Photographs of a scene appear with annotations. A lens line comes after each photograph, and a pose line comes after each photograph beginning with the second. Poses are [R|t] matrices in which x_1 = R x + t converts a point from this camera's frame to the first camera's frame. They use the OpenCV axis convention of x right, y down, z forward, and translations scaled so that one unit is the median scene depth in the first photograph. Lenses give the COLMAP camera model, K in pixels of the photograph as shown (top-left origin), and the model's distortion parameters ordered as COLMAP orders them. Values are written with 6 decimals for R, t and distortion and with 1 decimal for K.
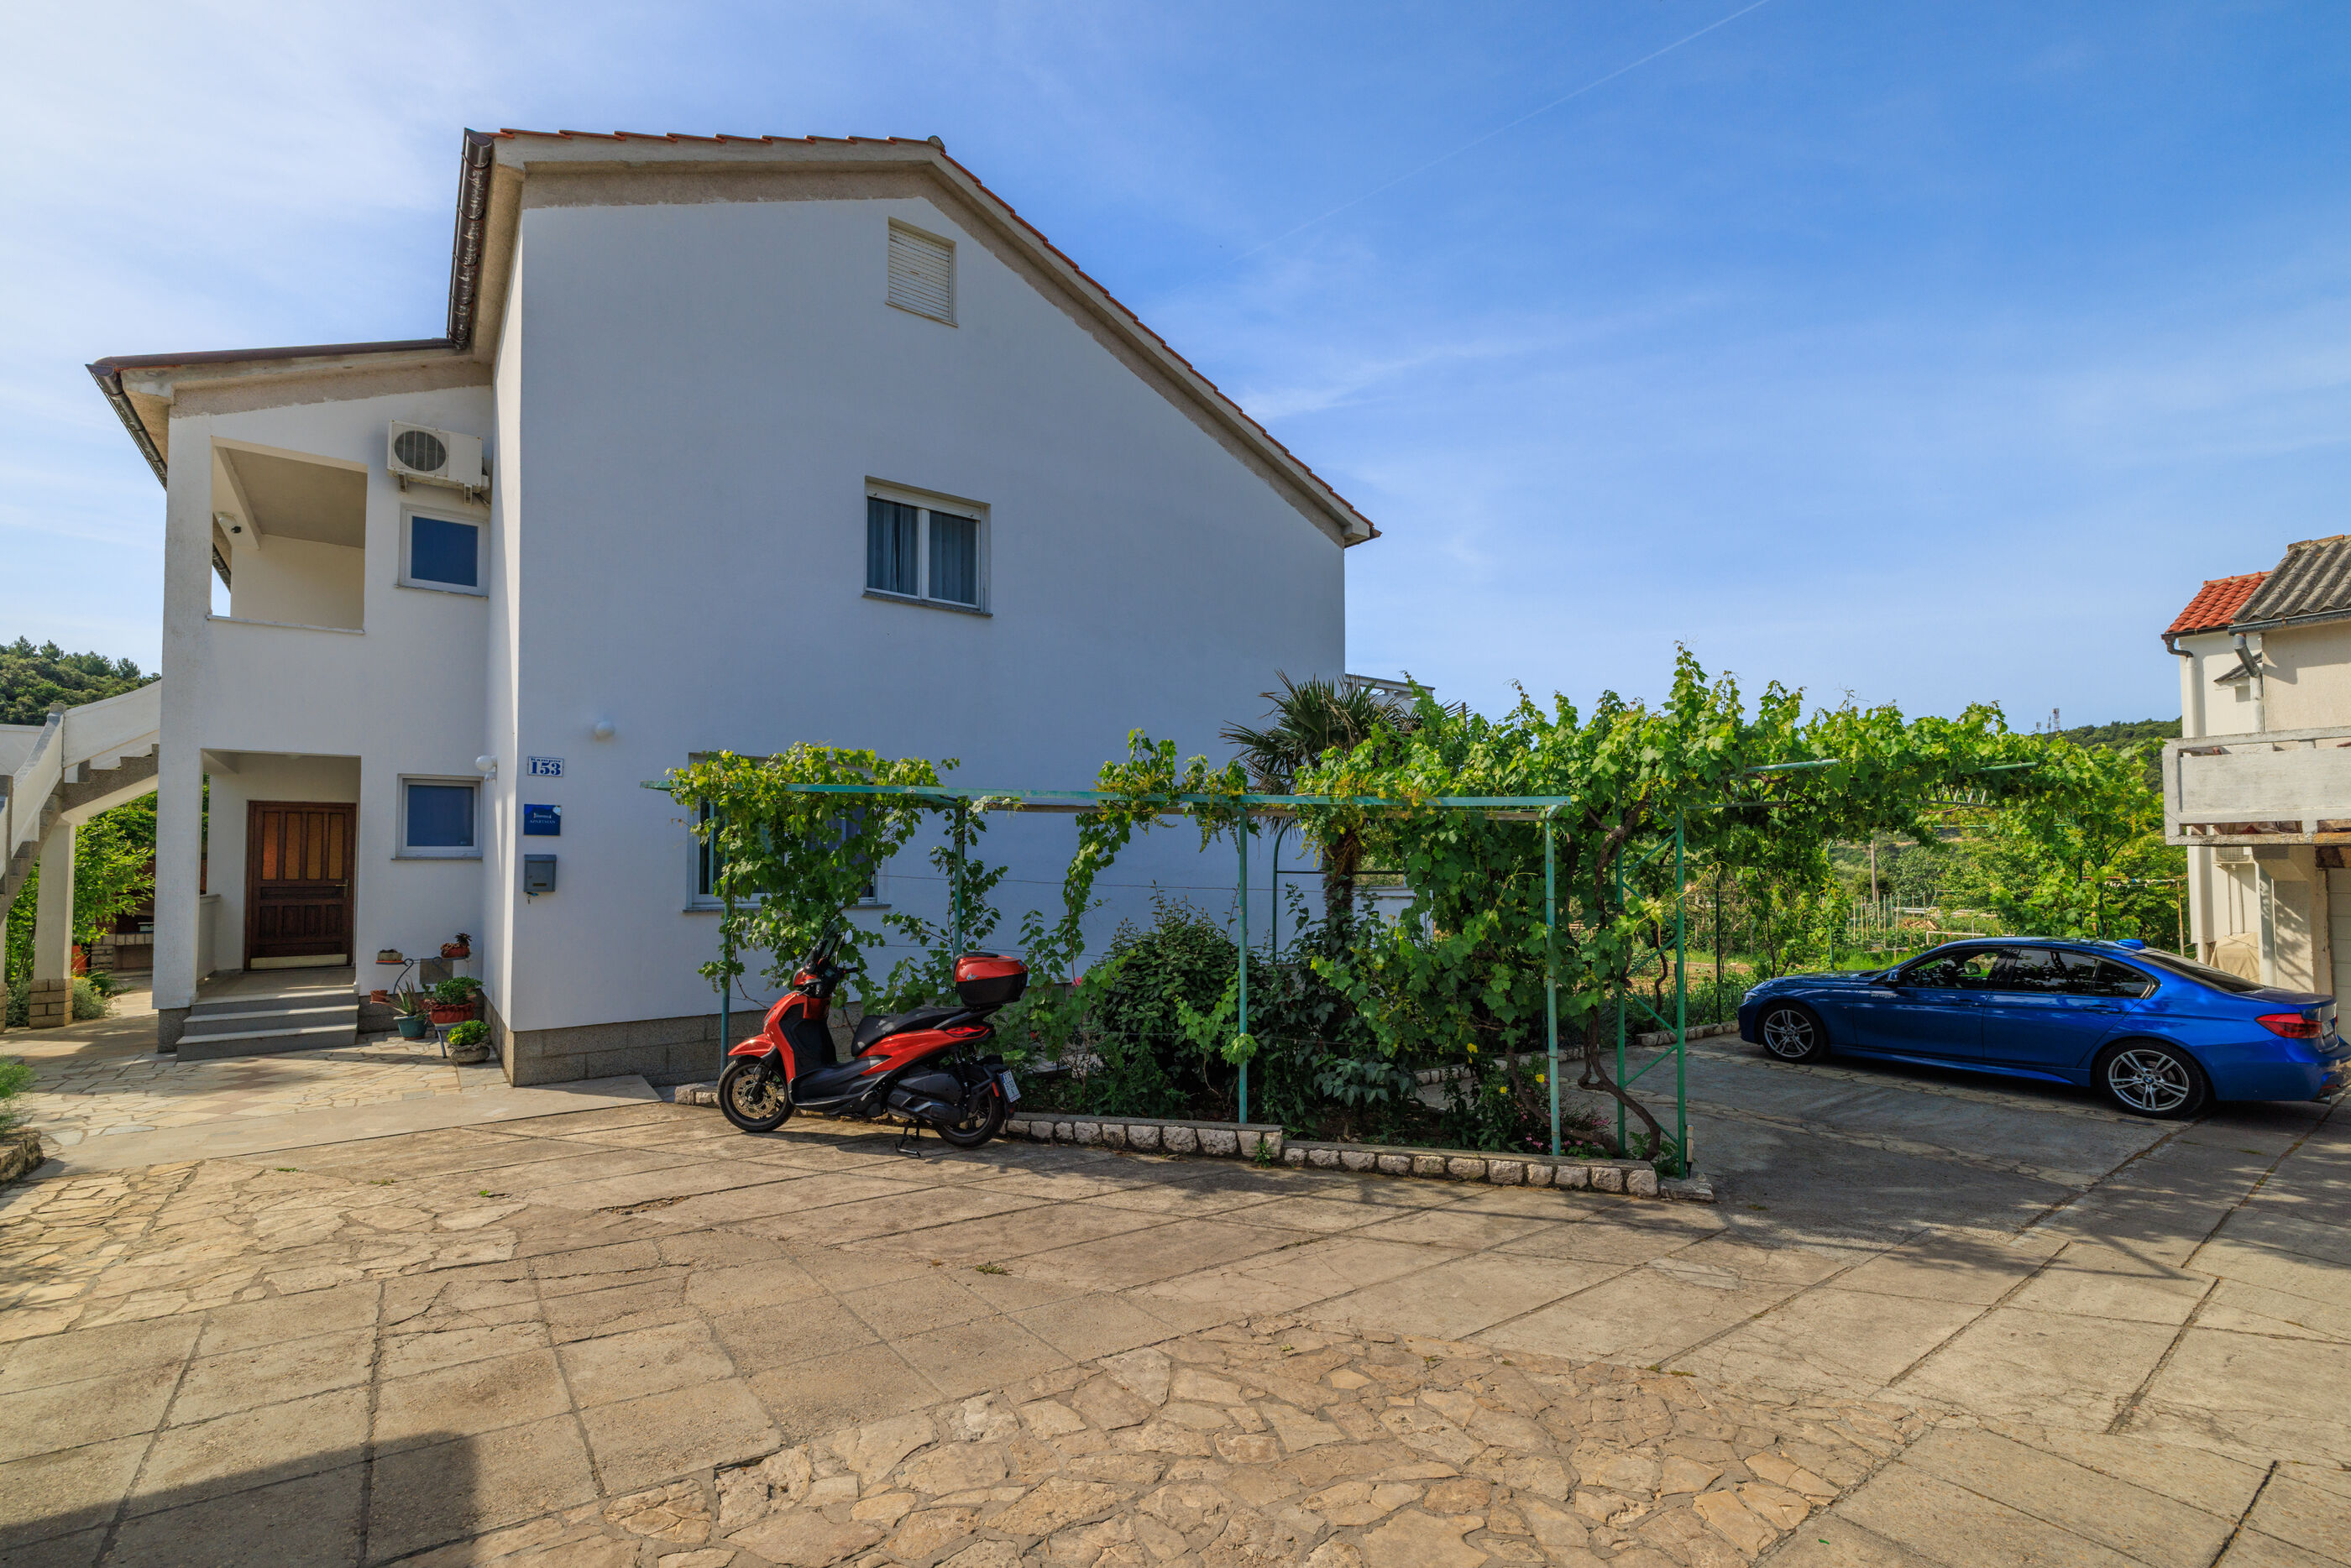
lens RADIAL K [[1037.8, 0, 1172.1], [0, 1037.8, 817.1], [0, 0, 1]] dist [0.014709, 0.000042]
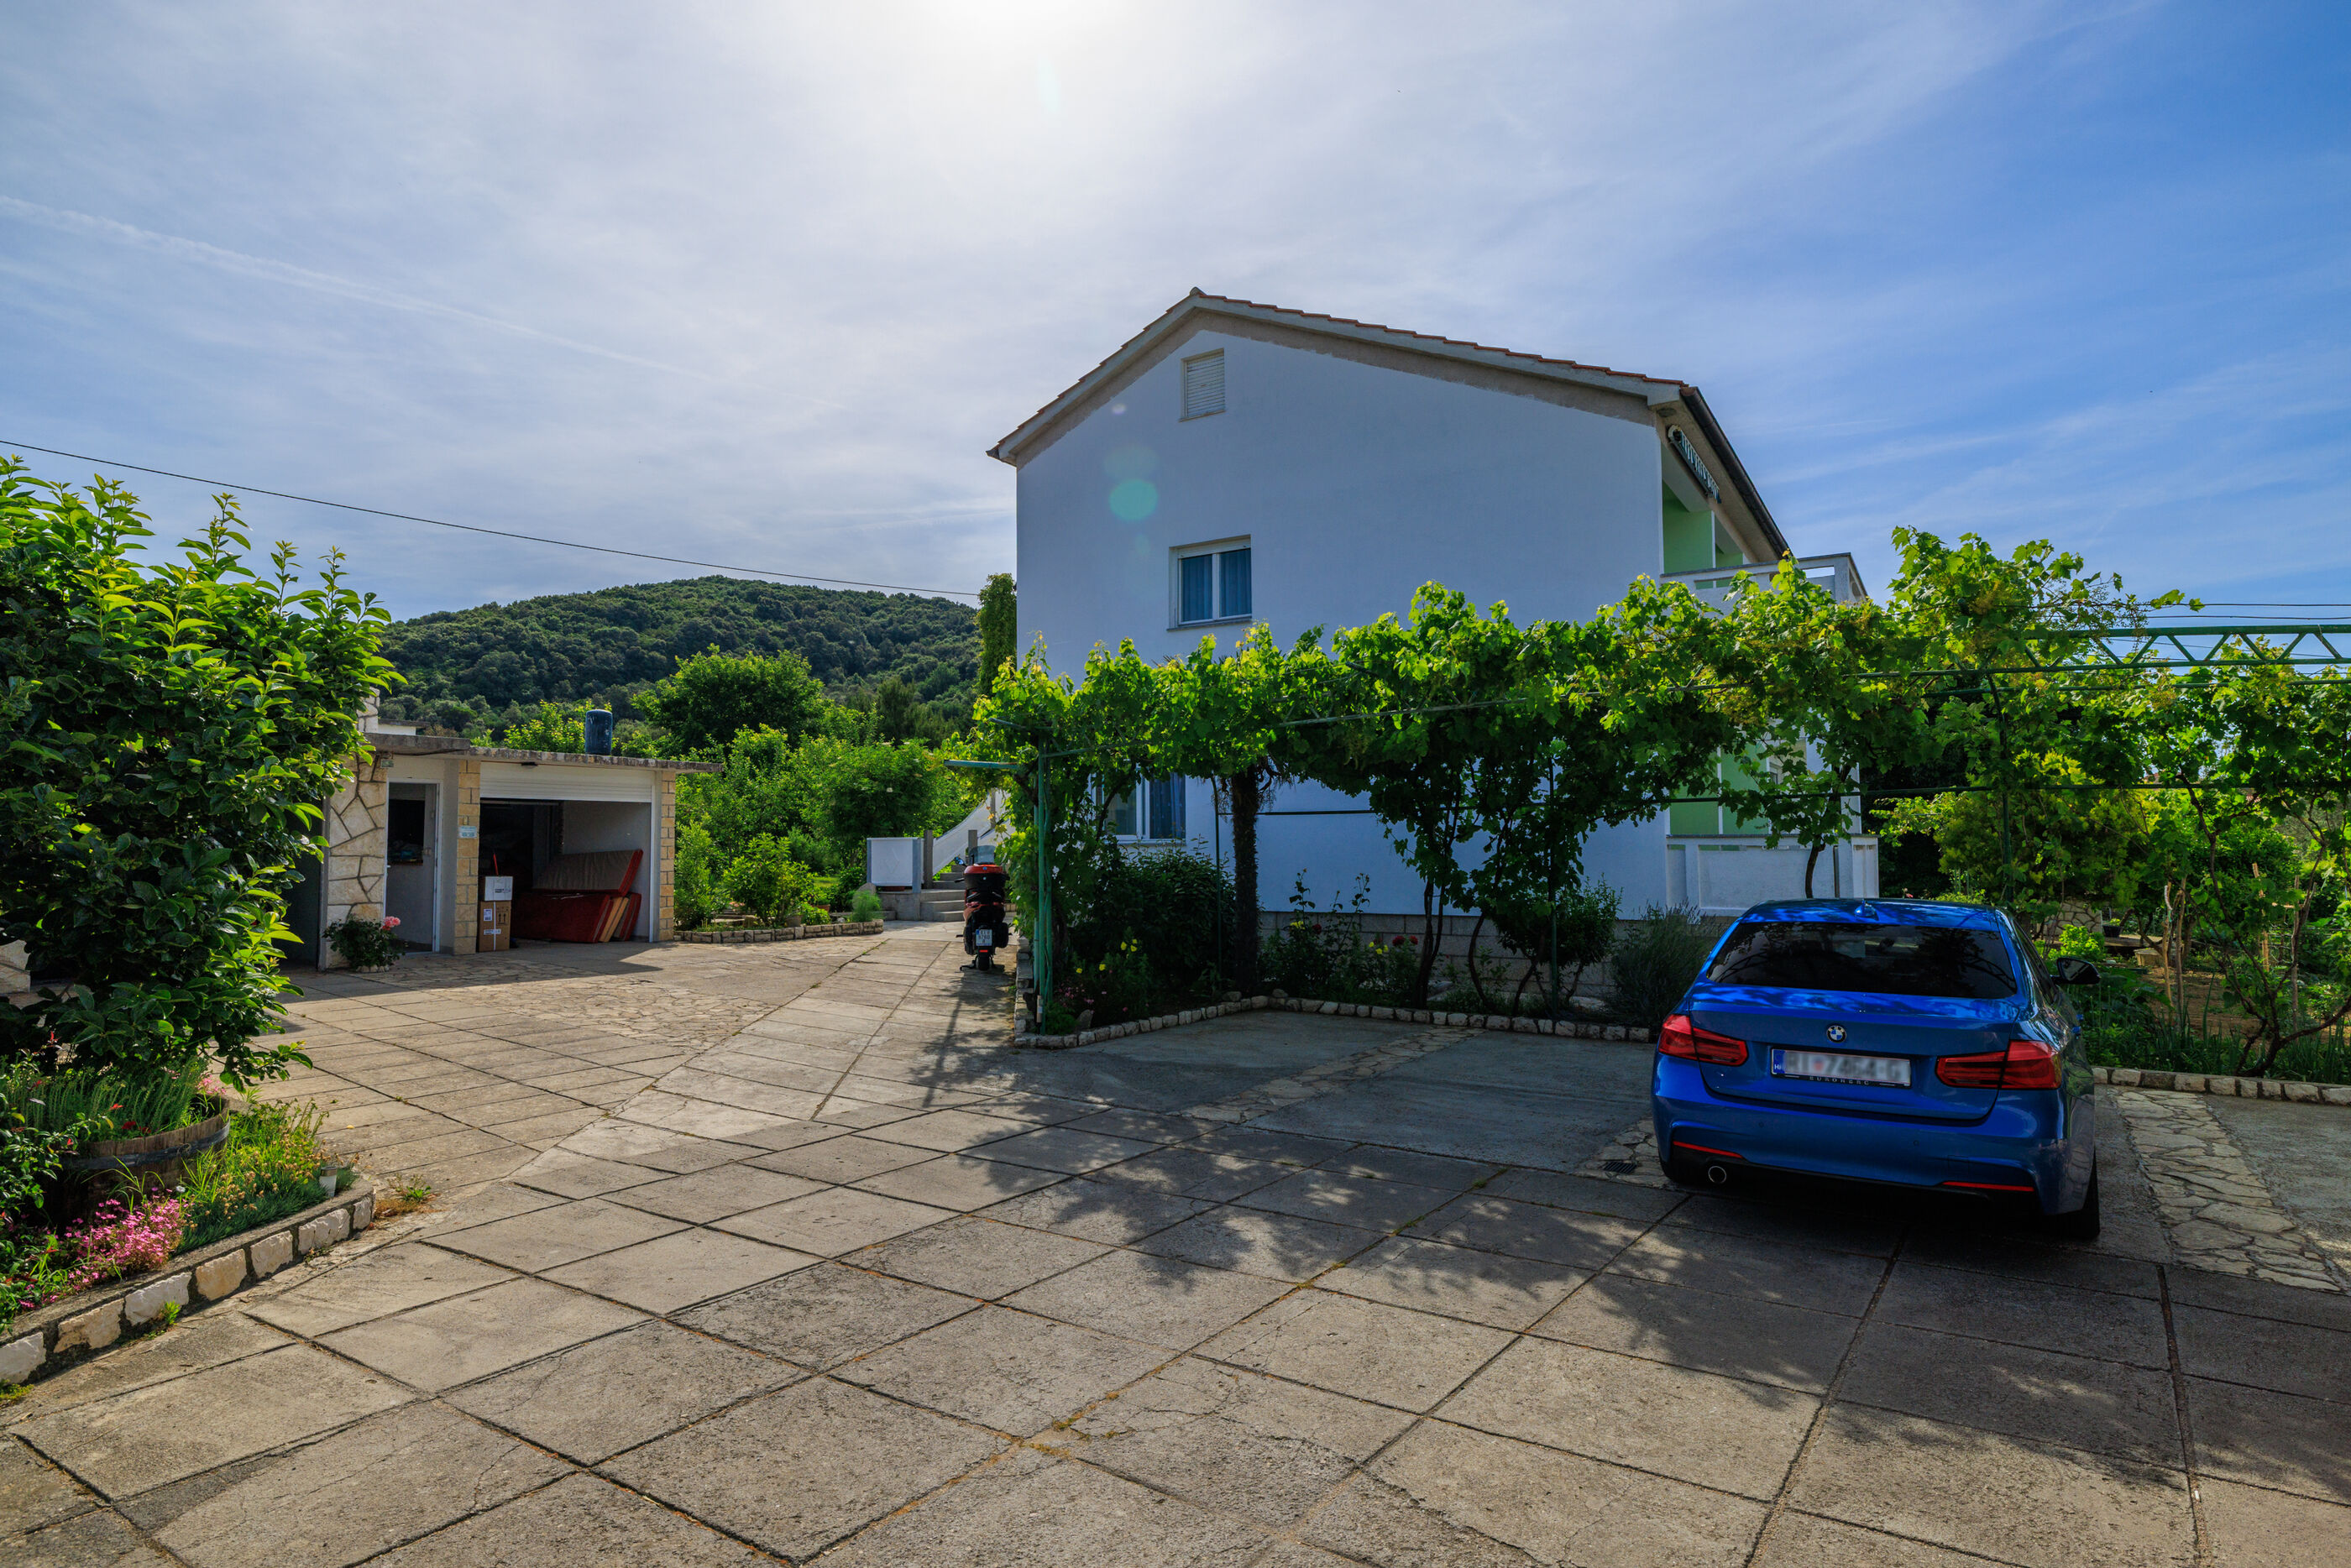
lens RADIAL K [[1306.1, 0, 1174.3], [0, 1306.1, 775.9], [0, 0, 1]] dist [0.000053, -0.000143]
pose [[0.329674, -0.055695, -0.942451, 1.335676], [0.051643, 0.997828, -0.040903, 0.059789], [0.942681, -0.035186, 0.331834, 0.376734]]
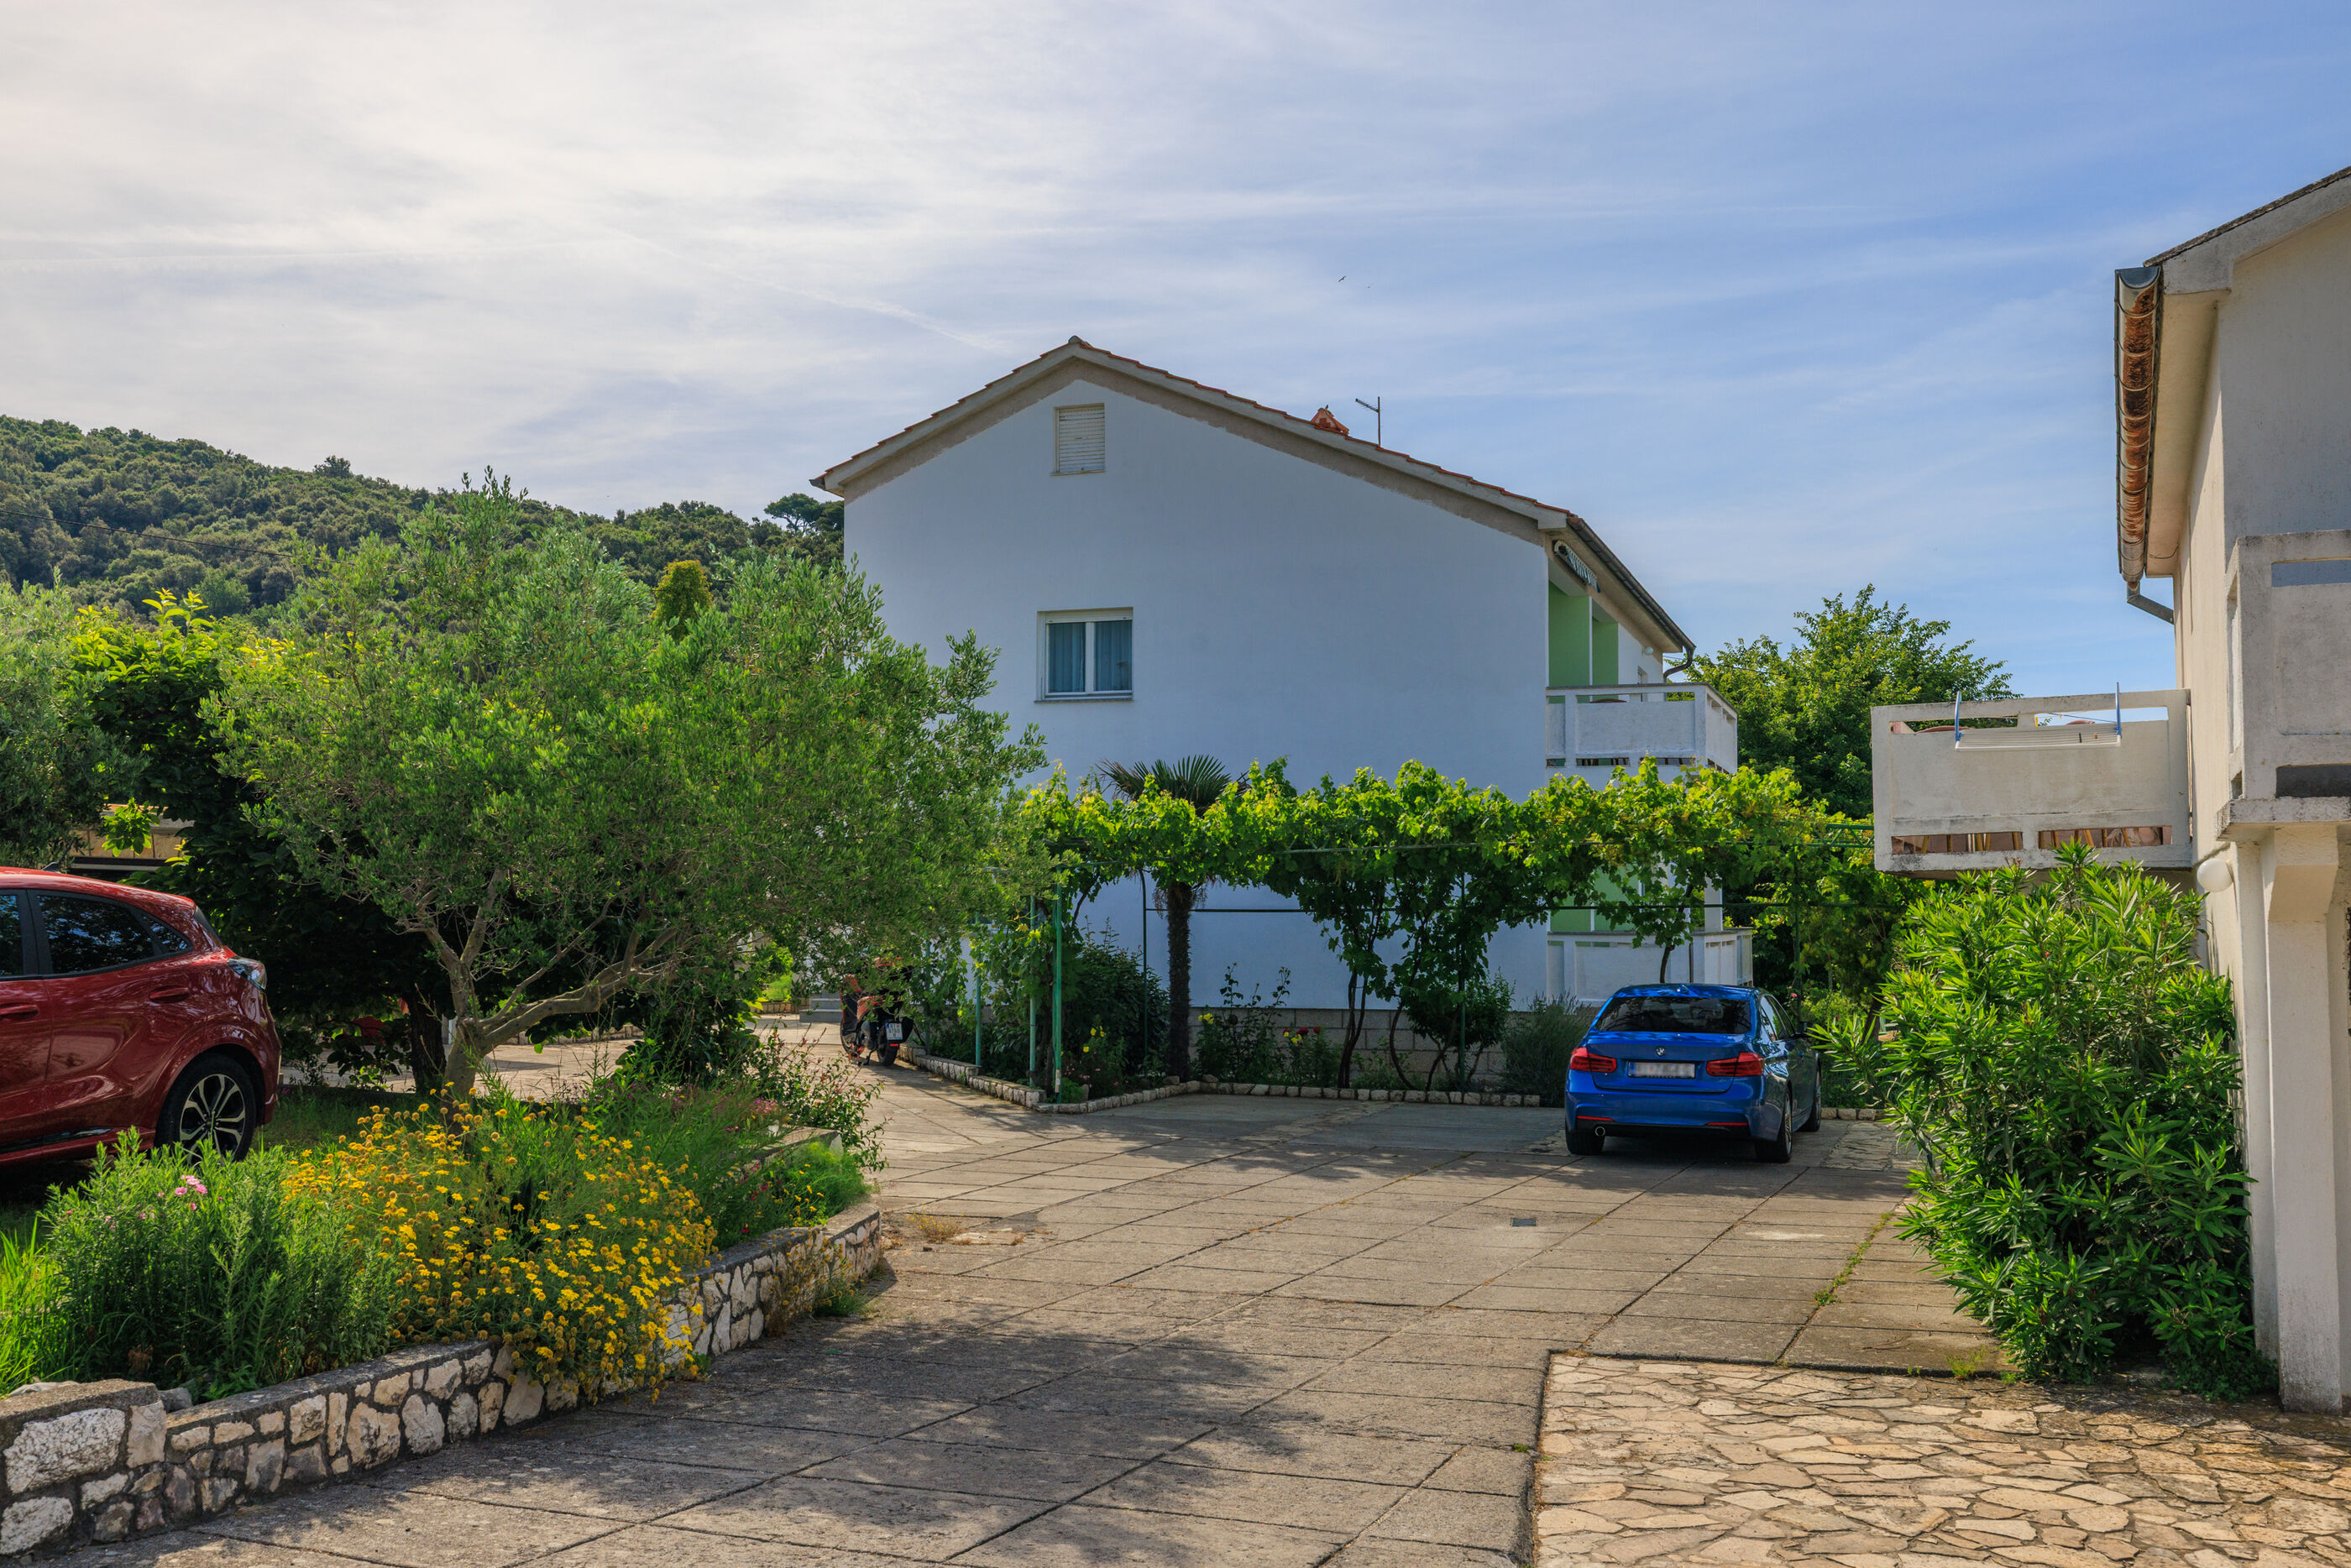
lens RADIAL K [[2408.6, 0, 1175.5], [0, 2408.6, 784.0], [0, 0, 1]] dist [-0.005634, 0.001070]
pose [[0.538194, -0.048513, -0.841423, 2.267771], [0.040352, 0.998680, -0.031769, -0.004424], [0.841854, -0.016855, 0.539442, -0.489875]]
